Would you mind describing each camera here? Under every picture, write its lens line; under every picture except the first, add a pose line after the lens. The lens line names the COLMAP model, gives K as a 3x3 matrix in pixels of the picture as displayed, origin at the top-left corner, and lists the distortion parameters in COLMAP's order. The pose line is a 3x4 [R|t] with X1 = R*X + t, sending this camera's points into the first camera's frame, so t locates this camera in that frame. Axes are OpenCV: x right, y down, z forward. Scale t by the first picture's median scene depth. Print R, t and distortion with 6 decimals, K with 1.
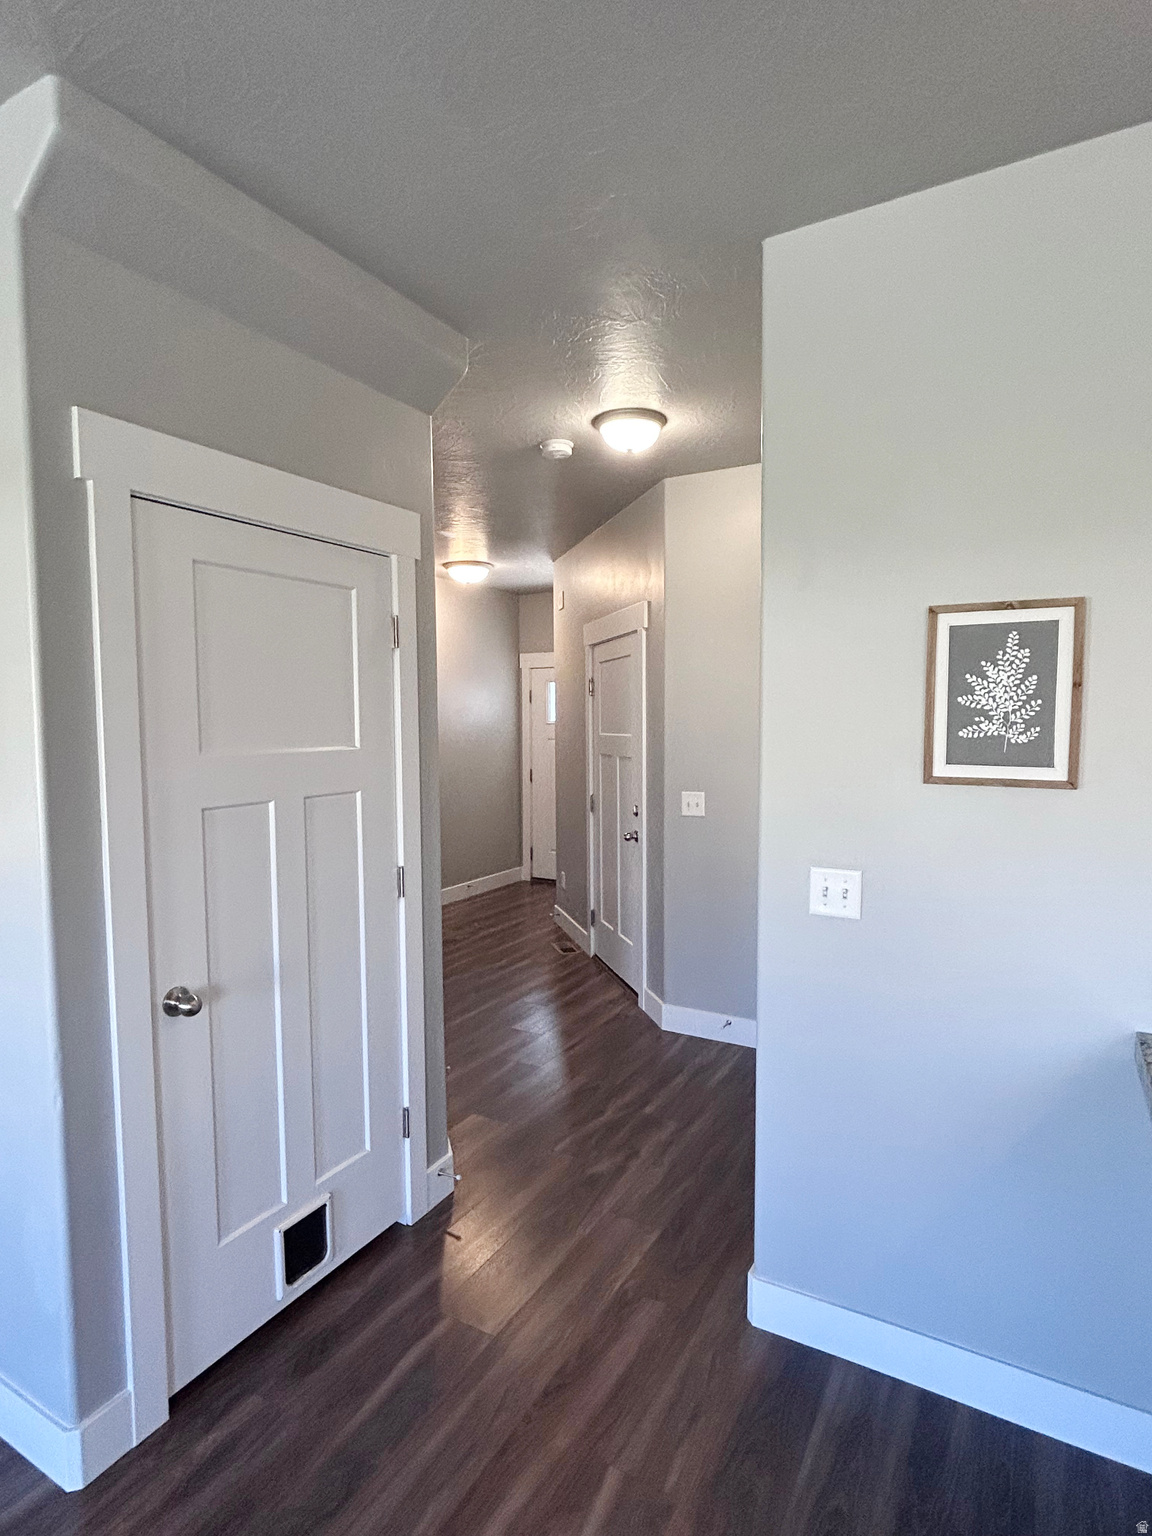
lens RADIAL K [[831.0, 0, 572.1], [0, 831.0, 771.1], [0, 0, 1]] dist [-0.005515, 0.003422]
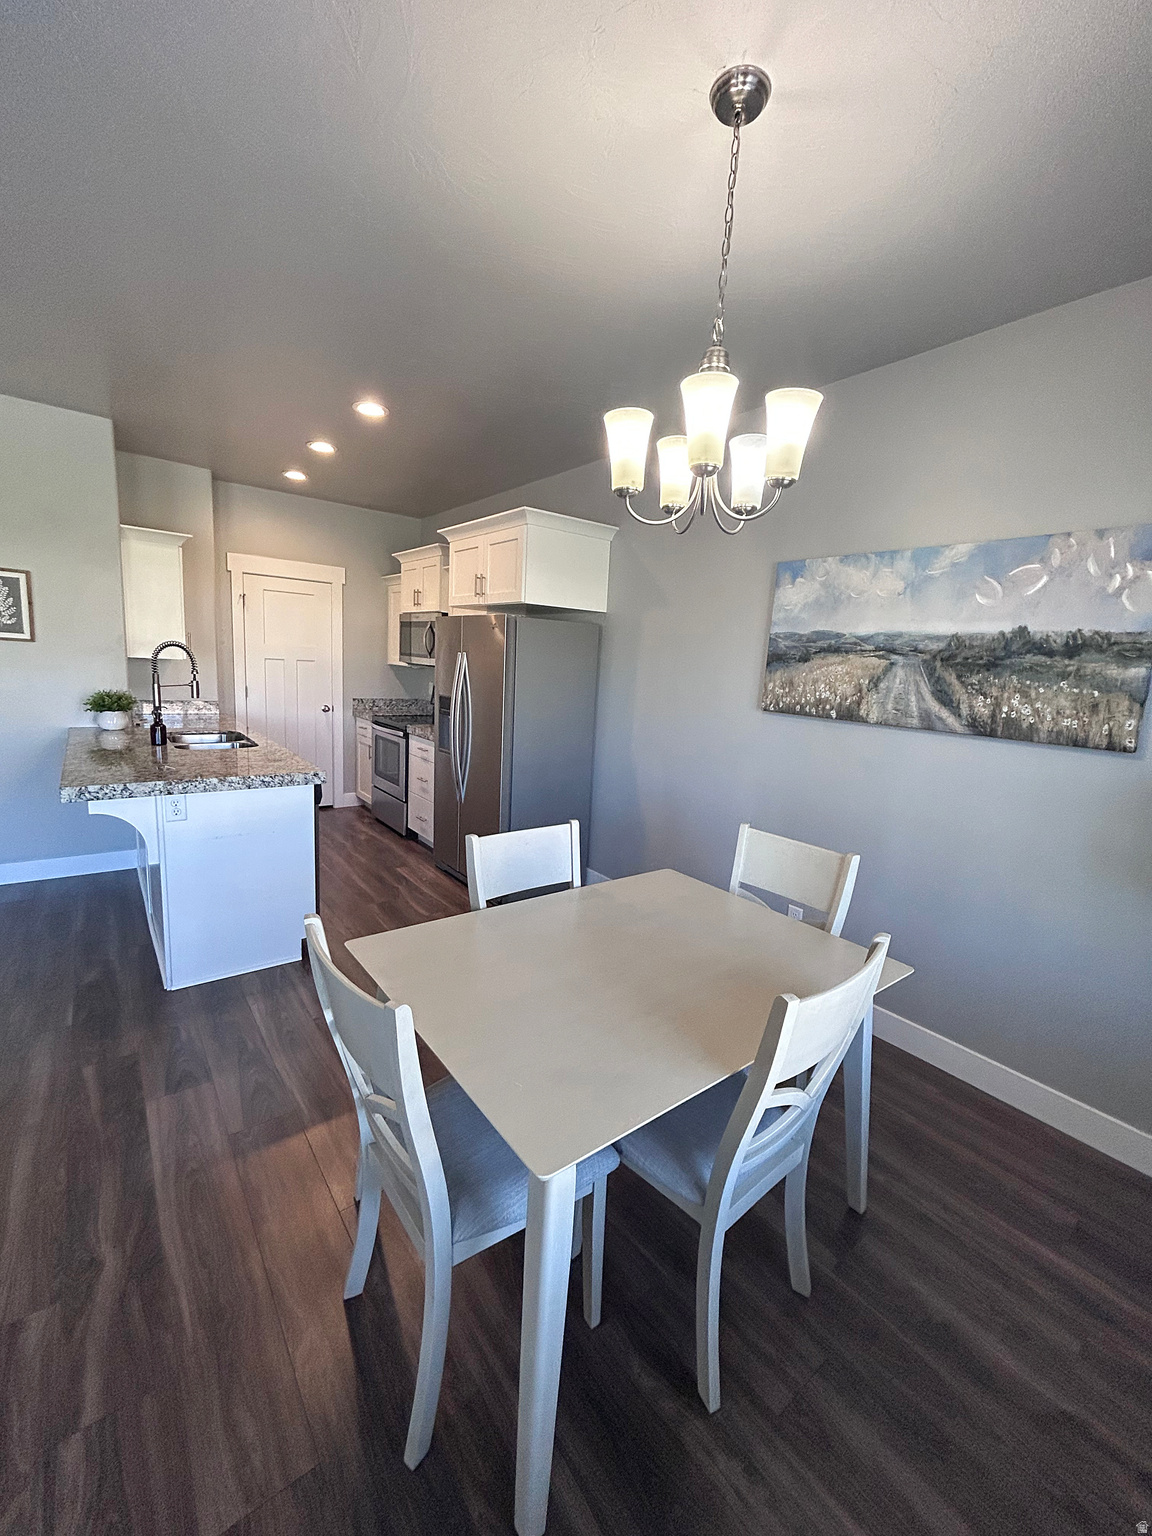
lens RADIAL K [[619.9, 0, 572.9], [0, 619.9, 768.8], [0, 0, 1]] dist [-0.001884, 0.000854]
pose [[0.375712, -0.129335, 0.917667, -0.618822], [-0.003813, 0.989990, 0.141089, 0.131736], [-0.926729, -0.056508, 0.371458, -1.349145]]
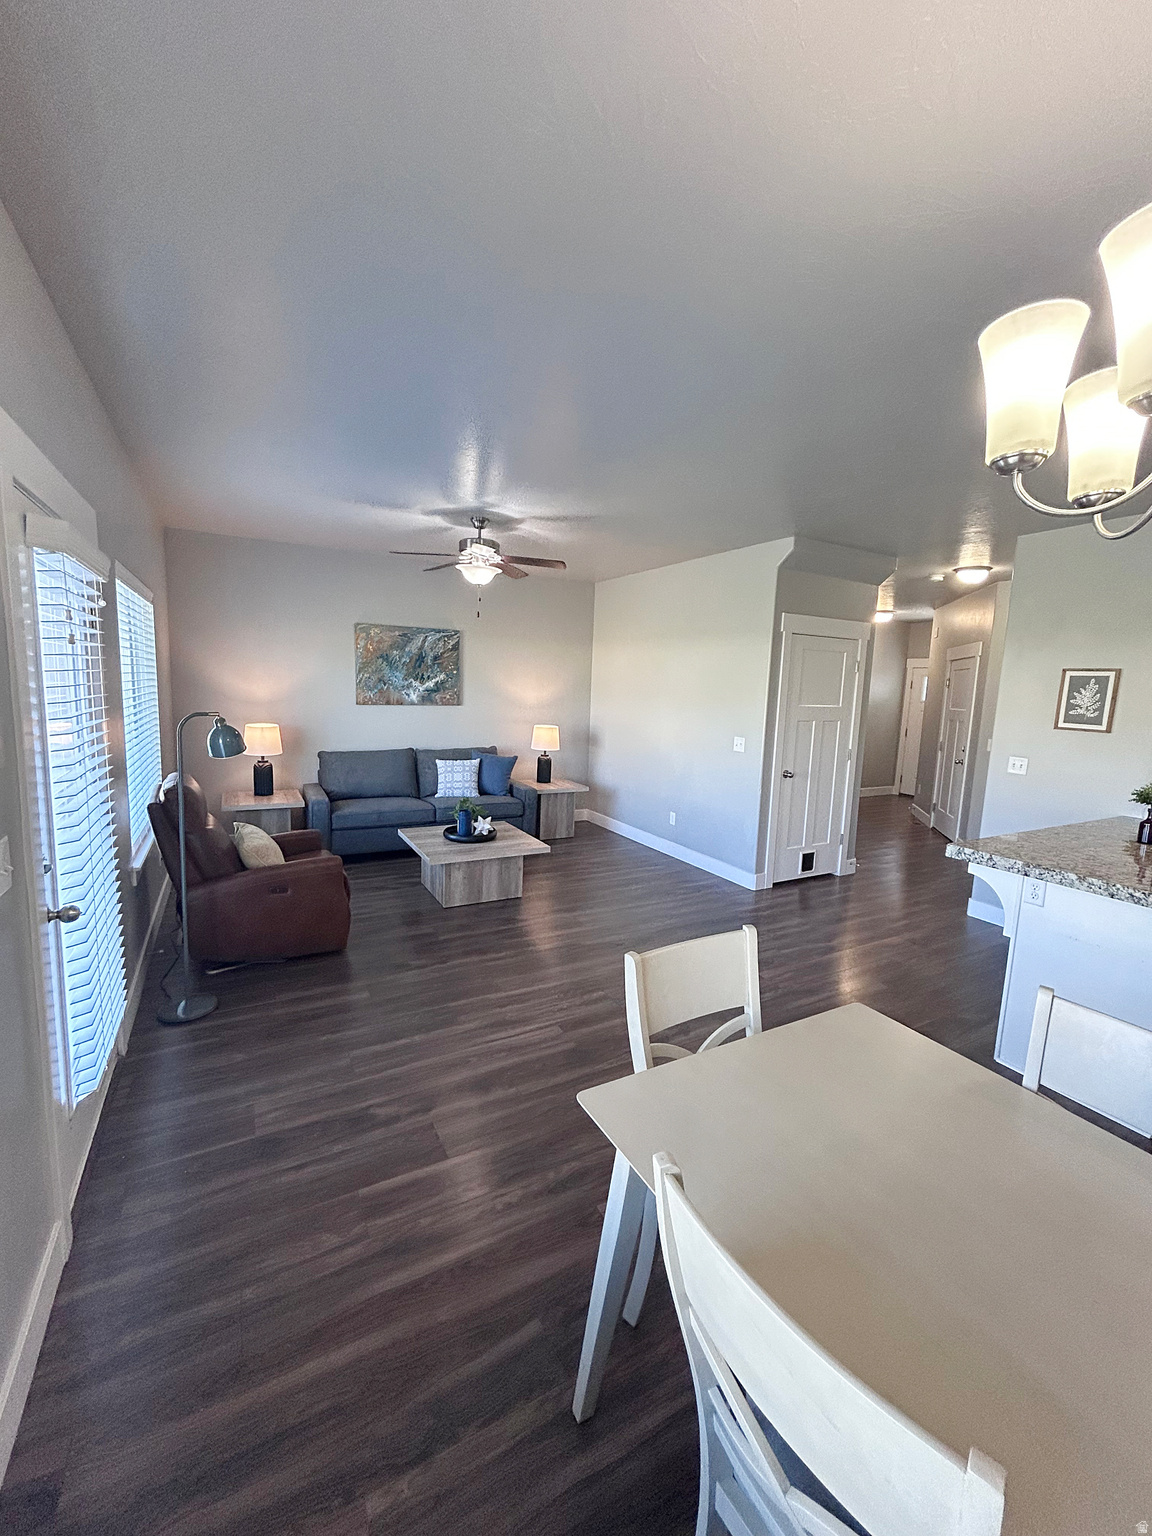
lens RADIAL K [[619.9, 0, 579.7], [0, 619.9, 768.7], [0, 0, 1]] dist [-0.001884, 0.000854]
pose [[0.856716, 0.107333, -0.504497, 0.106975], [-0.074633, 0.993611, 0.084655, 0.095303], [0.510360, -0.034873, 0.859254, -1.759414]]
